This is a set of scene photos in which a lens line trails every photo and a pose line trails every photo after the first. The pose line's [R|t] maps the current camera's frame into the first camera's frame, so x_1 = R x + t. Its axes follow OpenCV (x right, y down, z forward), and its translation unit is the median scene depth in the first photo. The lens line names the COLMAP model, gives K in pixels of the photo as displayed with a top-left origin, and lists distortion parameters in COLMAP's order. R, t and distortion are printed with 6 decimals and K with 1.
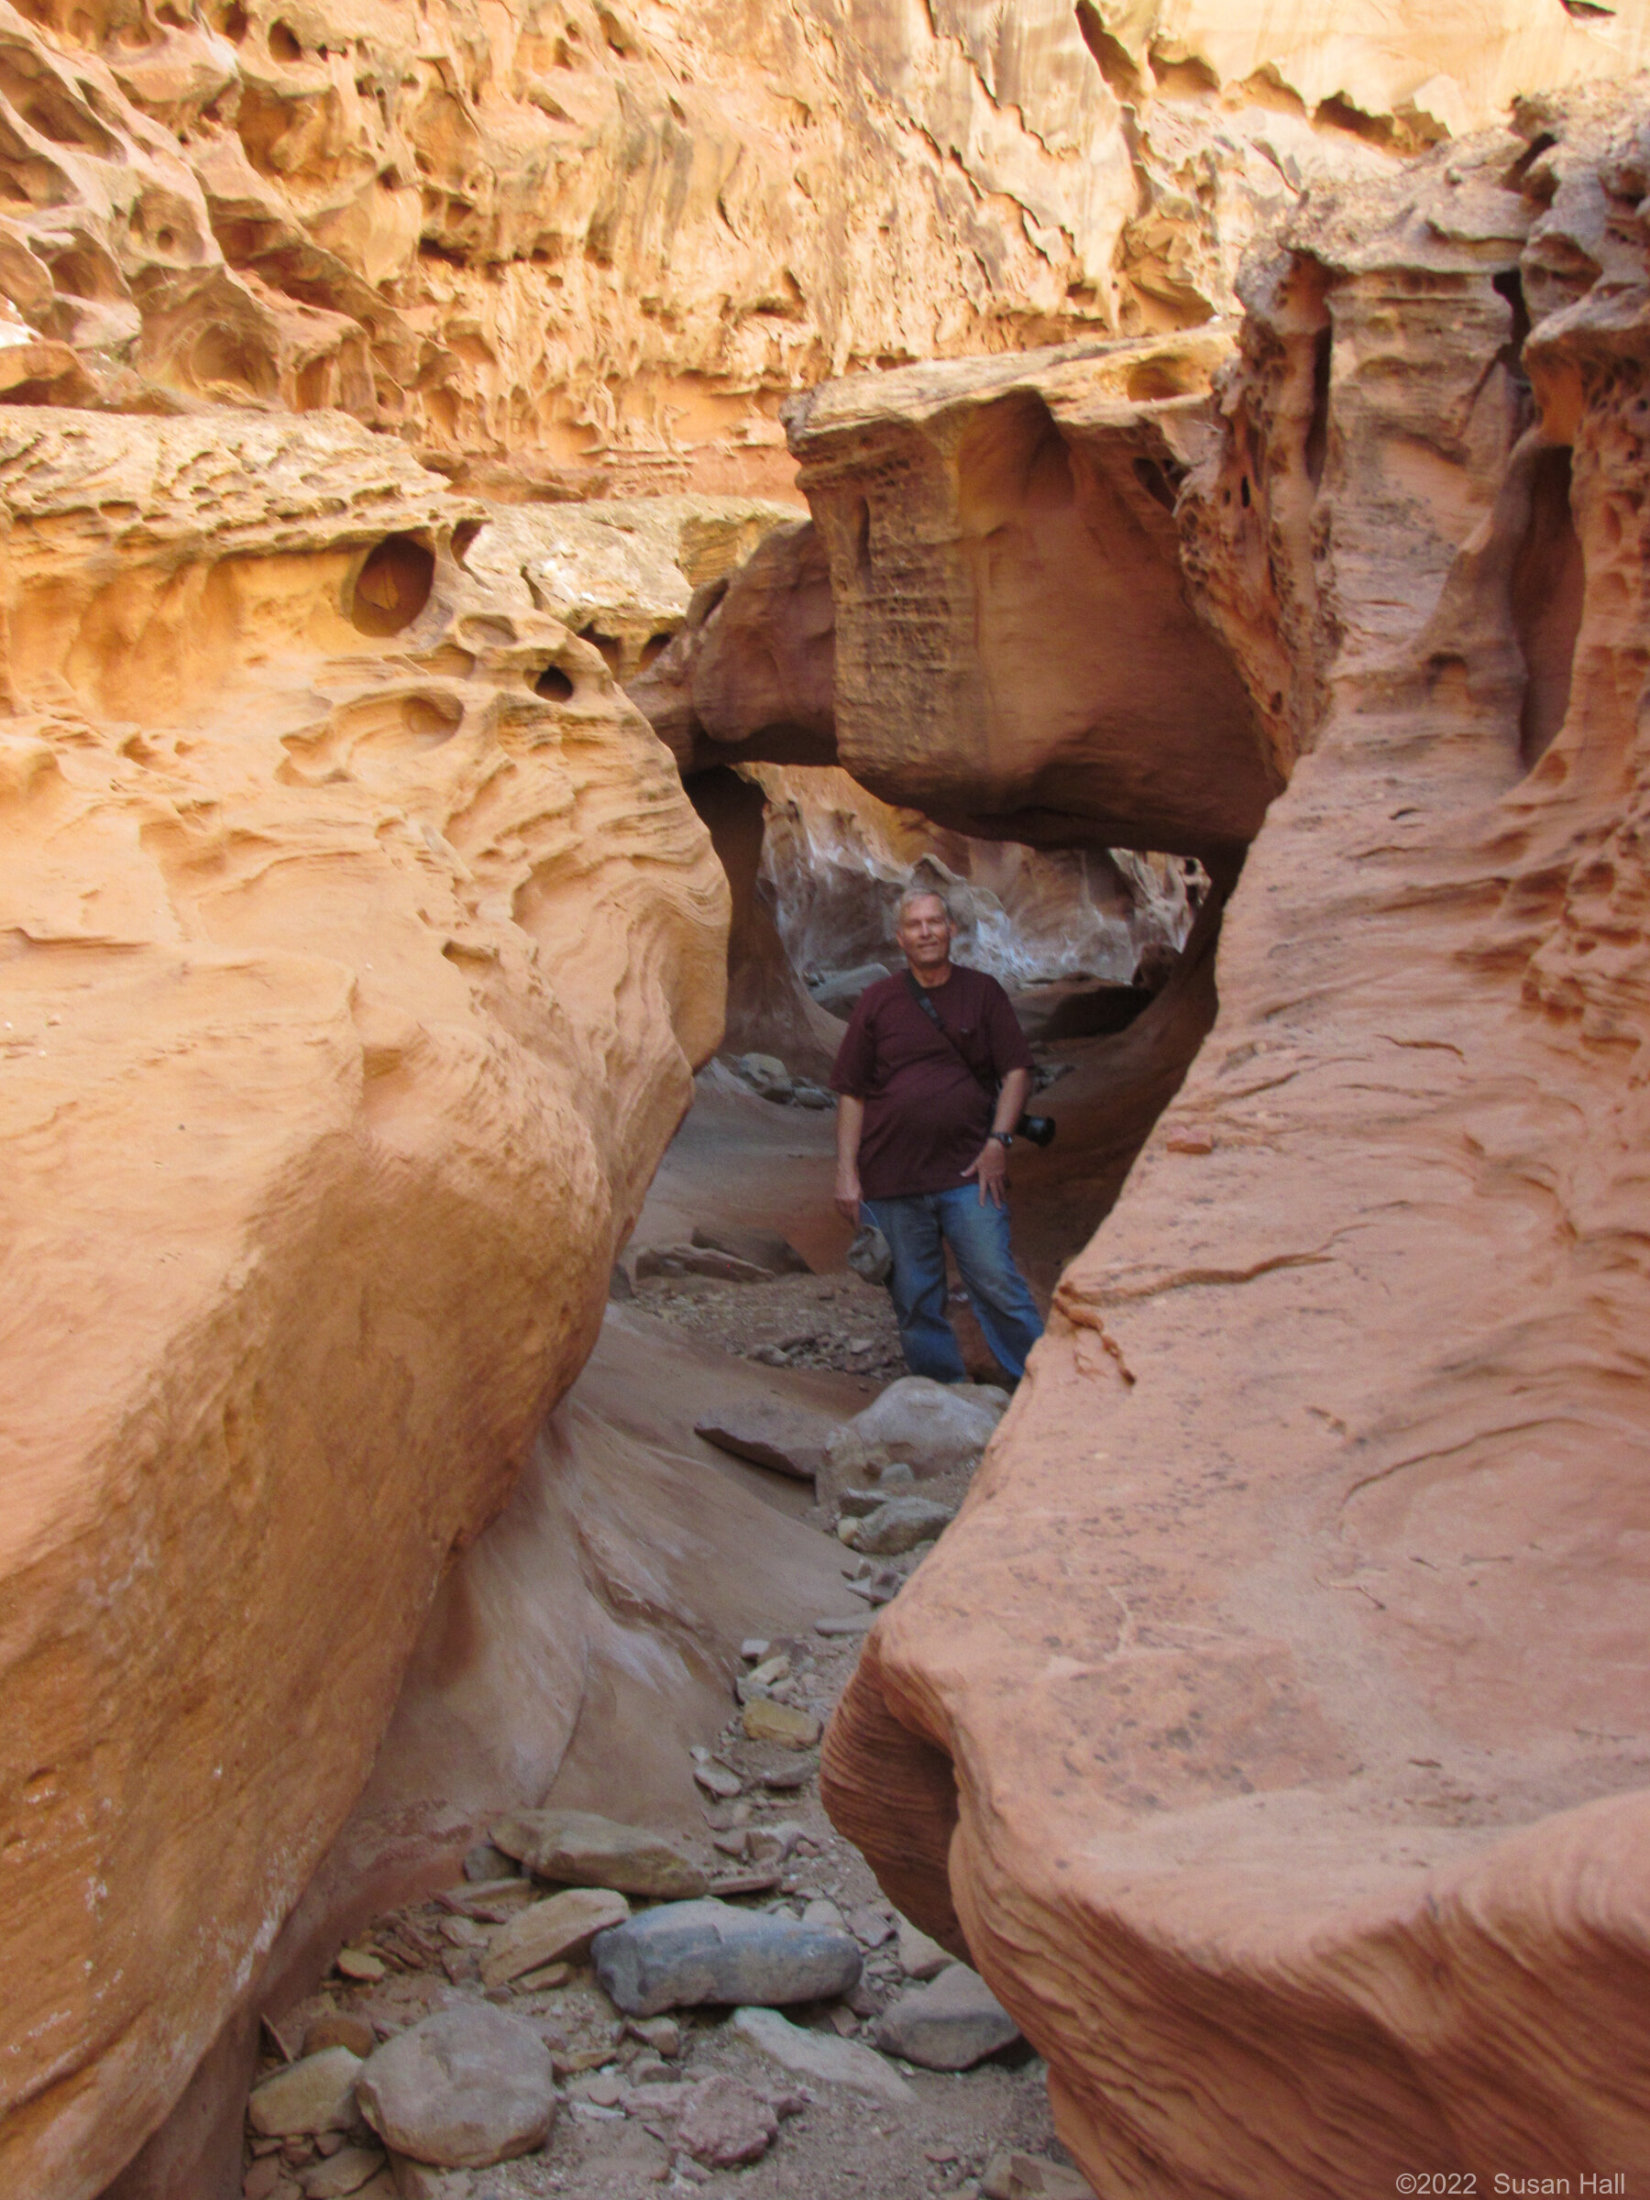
lens RADIAL K [[3259.4, 0, 822.0], [0, 3259.4, 1096.2], [0, 0, 1]] dist [-0.081889, 0.000000]
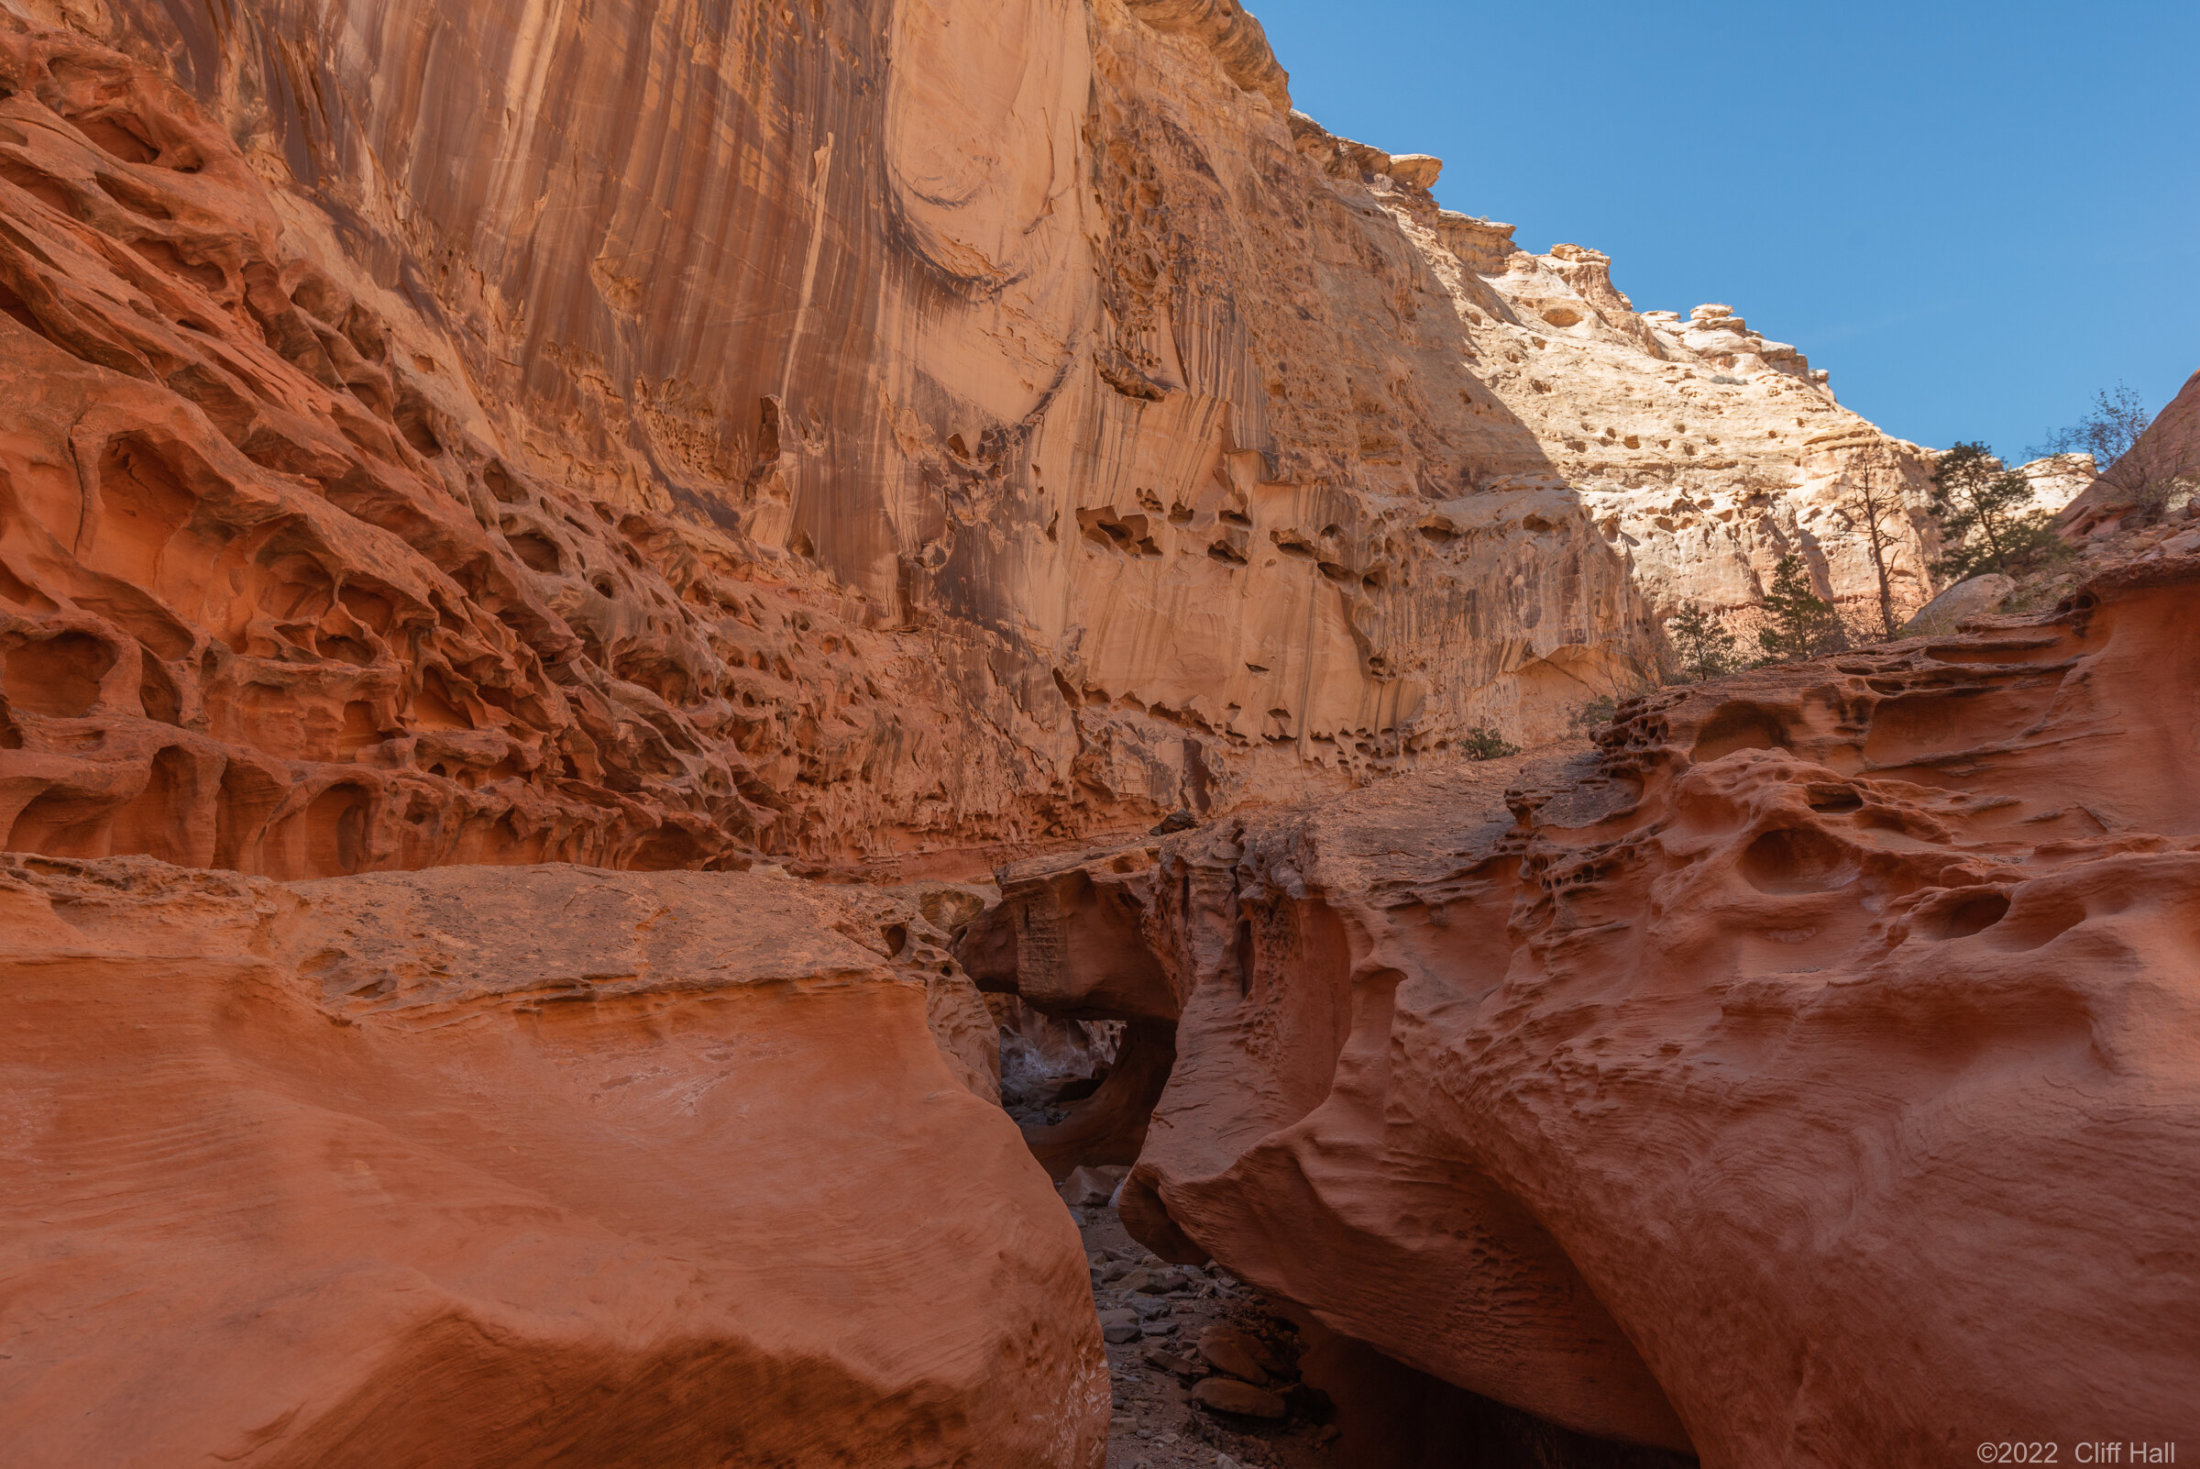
lens RADIAL K [[1459.0, 0, 1090.6], [0, 1459.0, 725.2], [0, 0, 1]] dist [0.032186, -0.006722]
pose [[0.994274, -0.000447, 0.106864, -0.034693], [0.029541, 0.962176, -0.270824, 0.012519], [-0.102701, 0.272430, 0.956679, -0.168353]]
